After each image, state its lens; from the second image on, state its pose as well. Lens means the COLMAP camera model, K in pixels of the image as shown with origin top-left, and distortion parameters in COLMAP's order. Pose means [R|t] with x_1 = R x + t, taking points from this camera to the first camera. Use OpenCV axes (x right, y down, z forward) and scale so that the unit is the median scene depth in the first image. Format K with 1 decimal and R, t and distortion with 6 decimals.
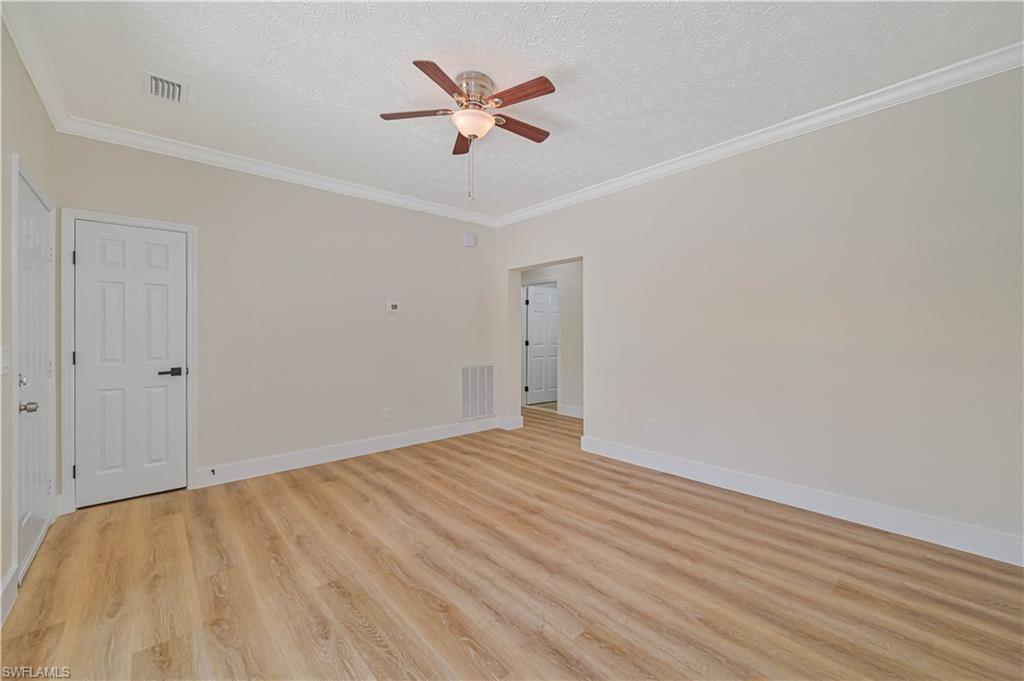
lens RADIAL K [[407.3, 0, 511.5], [0, 407.3, 344.4], [0, 0, 1]] dist [-0.001345, -0.000064]
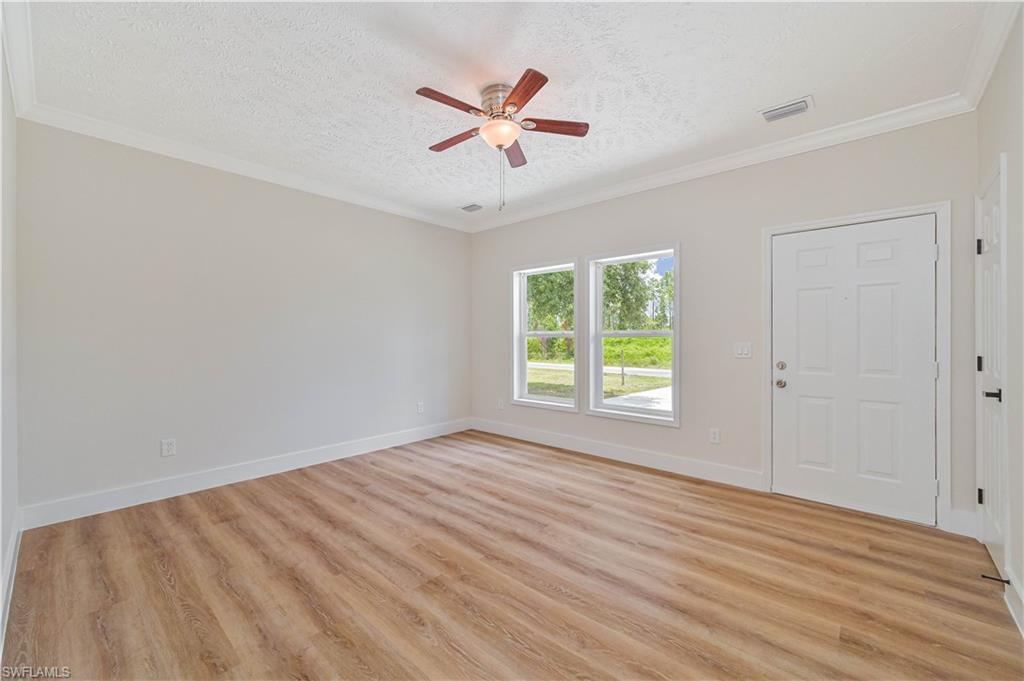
lens RADIAL K [[407.3, 0, 512.4], [0, 407.3, 339.9], [0, 0, 1]] dist [-0.001345, -0.000064]
pose [[-0.992589, 0.007262, -0.121304, 0.002582], [0.003060, 0.999390, 0.034791, -0.054392], [0.121482, 0.034162, -0.992006, 1.981484]]
